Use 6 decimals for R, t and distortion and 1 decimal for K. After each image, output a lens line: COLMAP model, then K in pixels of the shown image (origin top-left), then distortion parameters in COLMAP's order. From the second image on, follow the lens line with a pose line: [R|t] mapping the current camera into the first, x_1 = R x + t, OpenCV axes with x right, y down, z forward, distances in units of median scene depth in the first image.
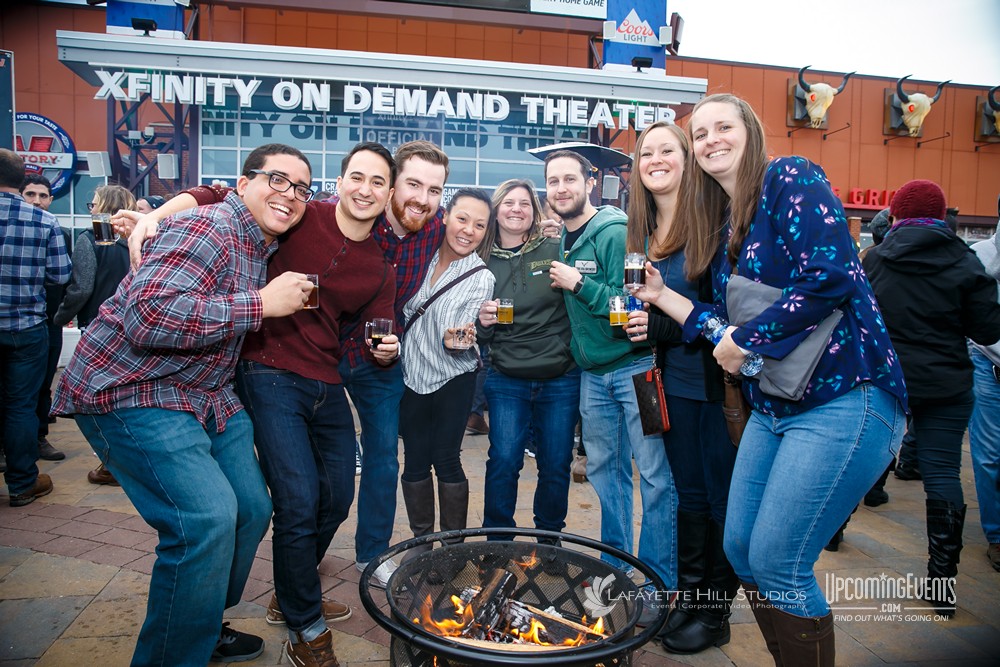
lens RADIAL K [[676.0, 0, 500.0], [0, 676.0, 333.5], [0, 0, 1]] dist [-0.092590, 0.069681]
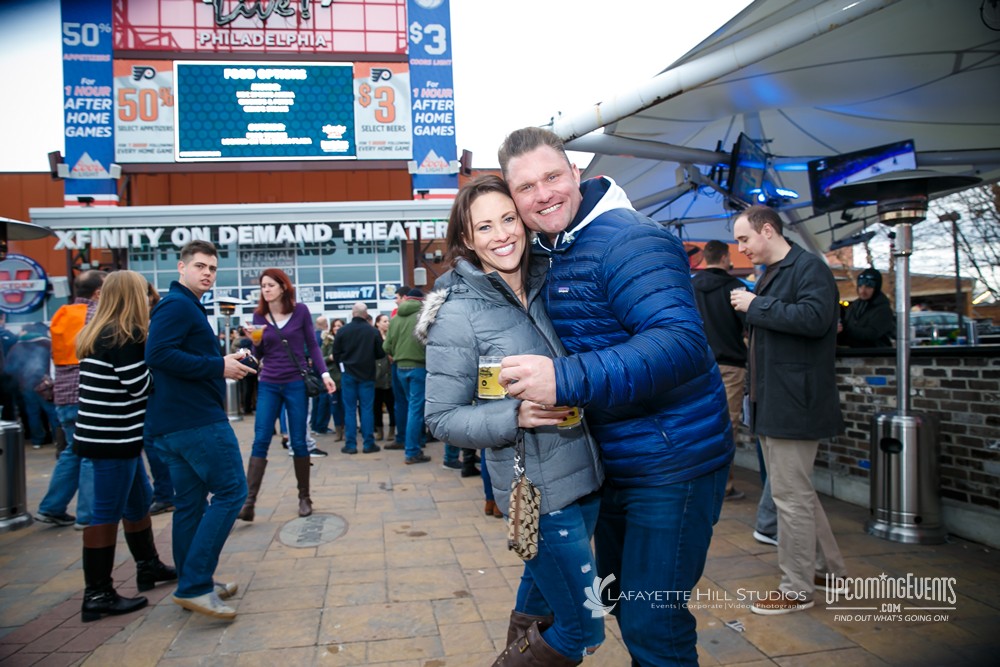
lens RADIAL K [[676.0, 0, 500.0], [0, 676.0, 333.5], [0, 0, 1]] dist [-0.092590, 0.069681]
pose [[0.997409, -0.071765, 0.005097, 0.349440], [0.071936, 0.993642, -0.086603, 0.041356], [0.001151, 0.086745, 0.996230, -0.449378]]
